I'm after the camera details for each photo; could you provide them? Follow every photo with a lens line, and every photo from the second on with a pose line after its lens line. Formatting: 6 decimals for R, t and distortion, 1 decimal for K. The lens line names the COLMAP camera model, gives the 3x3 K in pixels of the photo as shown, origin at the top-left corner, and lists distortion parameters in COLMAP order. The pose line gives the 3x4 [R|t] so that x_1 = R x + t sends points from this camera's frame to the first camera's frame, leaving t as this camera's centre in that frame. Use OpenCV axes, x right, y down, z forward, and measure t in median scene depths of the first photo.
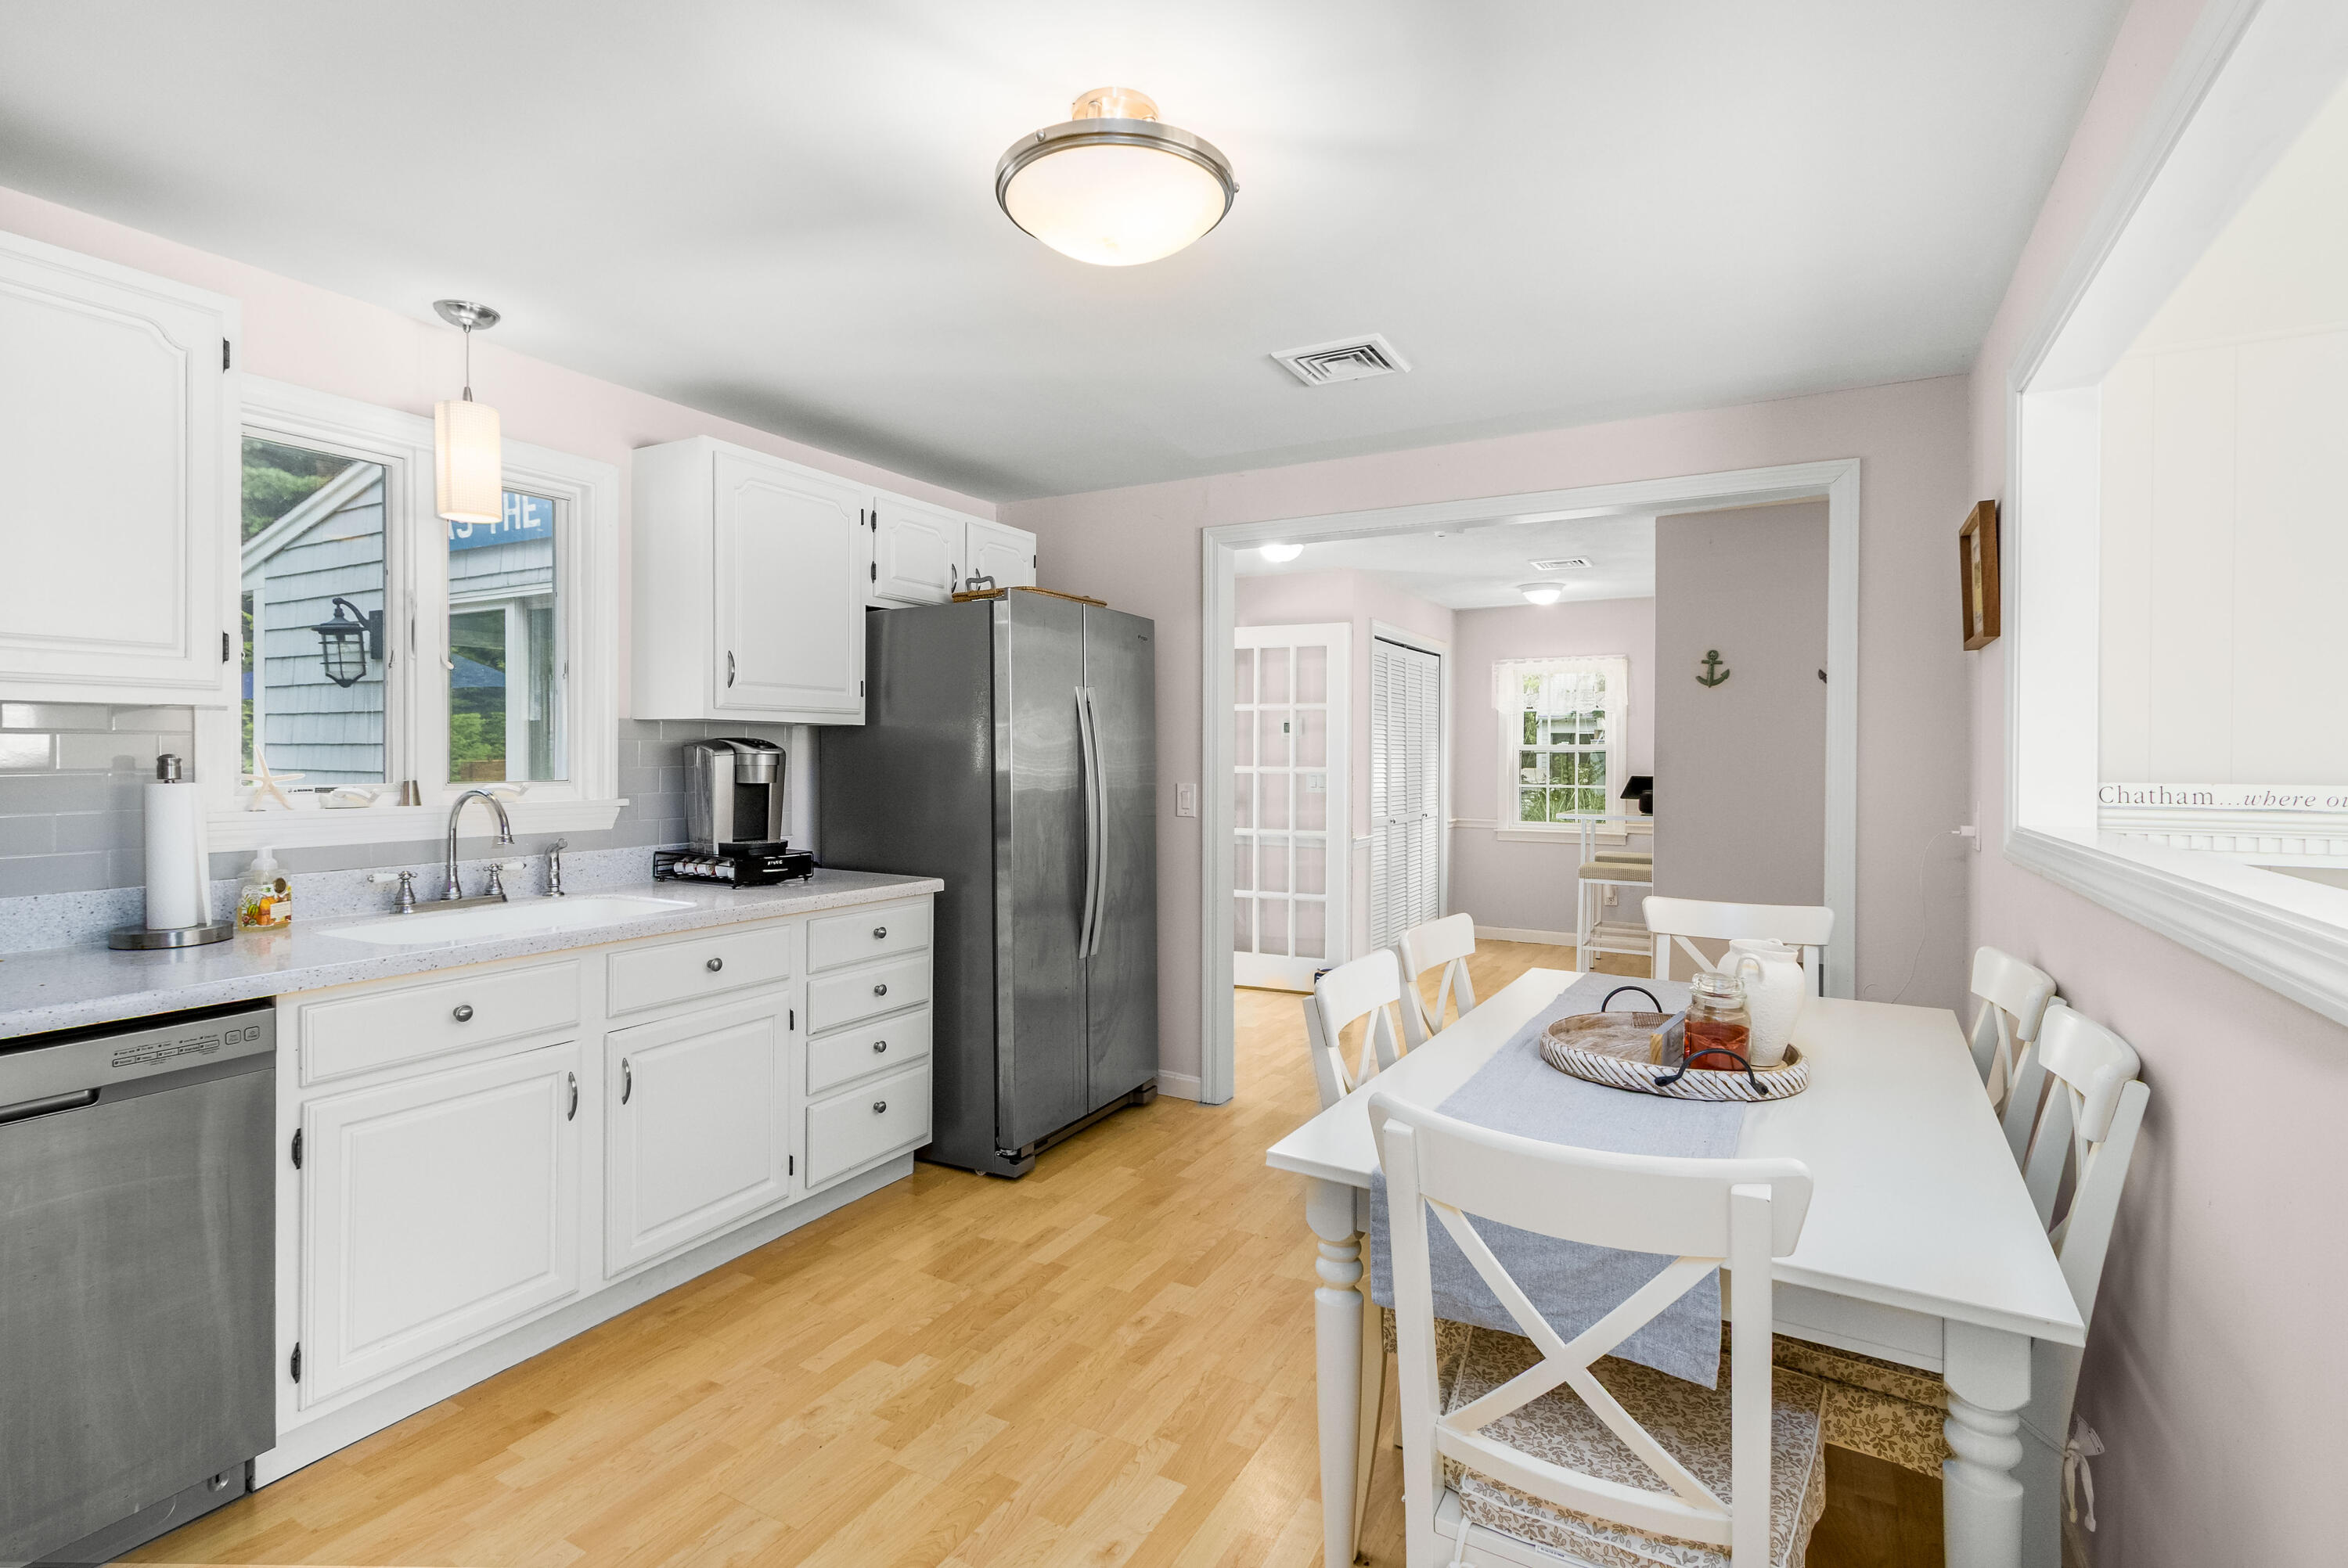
lens RADIAL K [[1104.4, 0, 1176.3], [0, 1104.4, 749.0], [0, 0, 1]] dist [-0.023580, -0.000121]
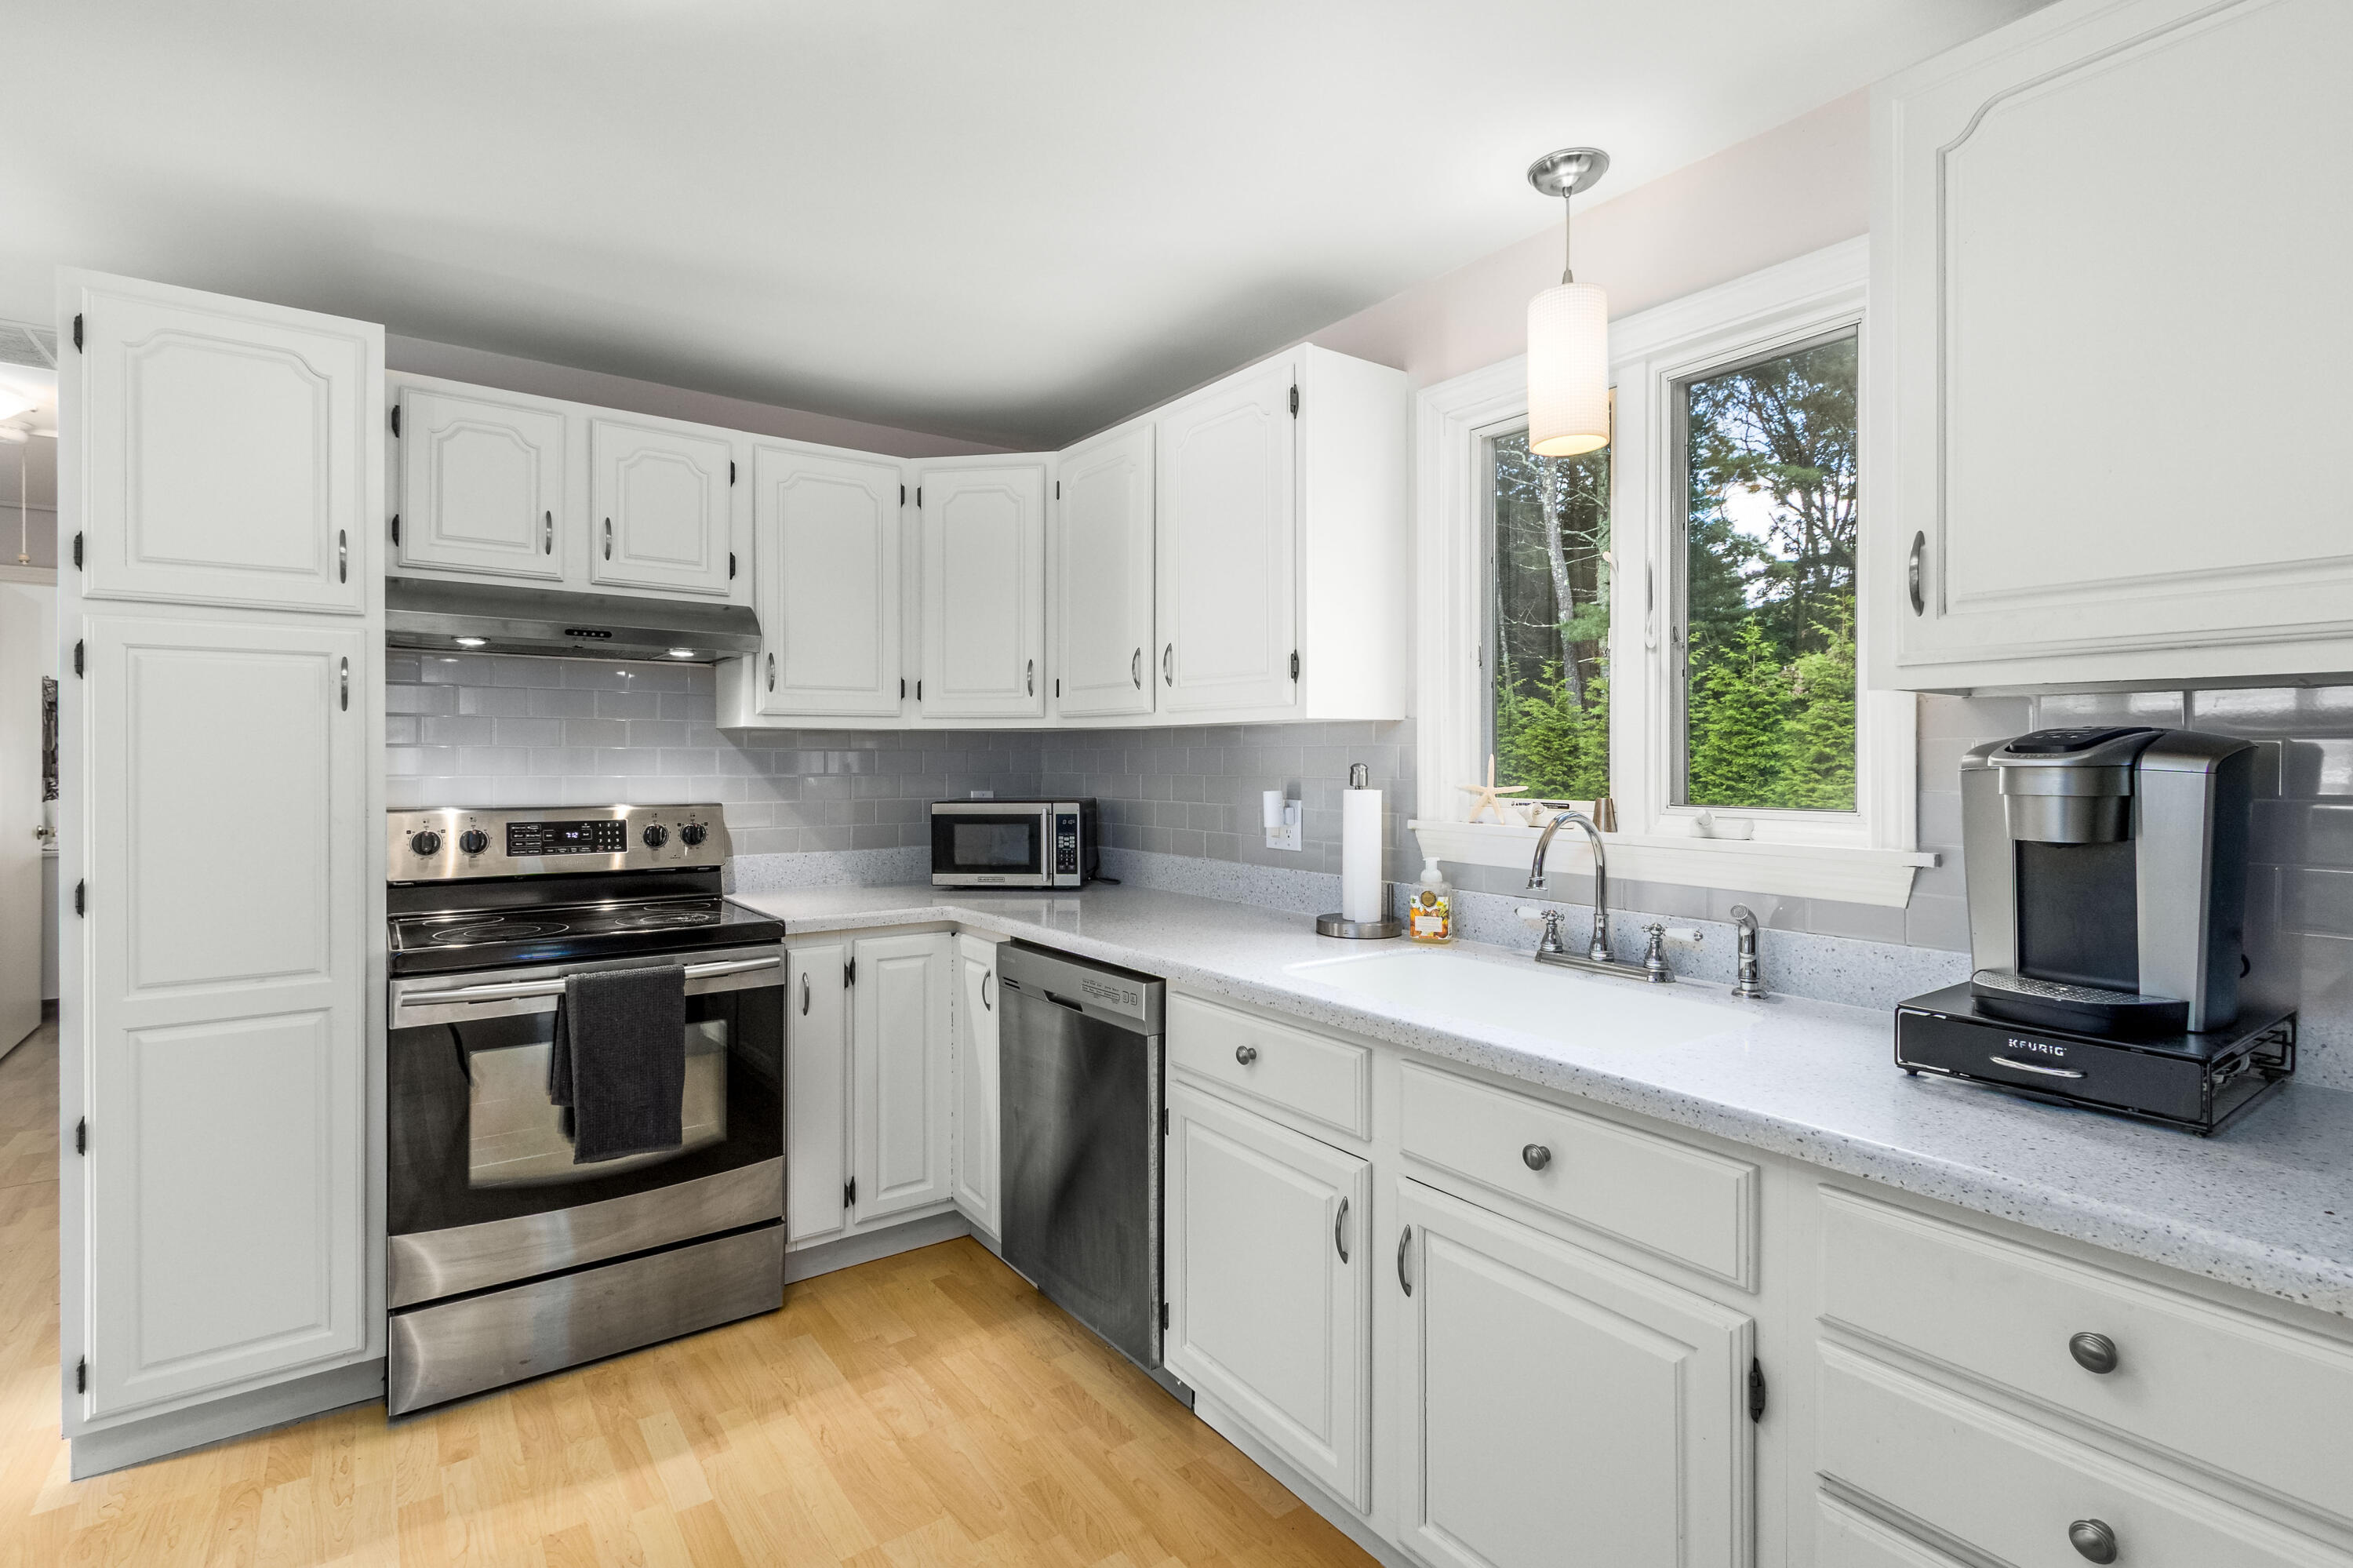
lens RADIAL K [[1100.7, 0, 1166.6], [0, 1100.7, 769.8], [0, 0, 1]] dist [0.002298, -0.000002]
pose [[-0.430501, 0.003274, -0.902584, 0.144288], [-0.002950, 0.999983, 0.005035, 0.005548], [0.902585, 0.004830, -0.430484, 1.080183]]
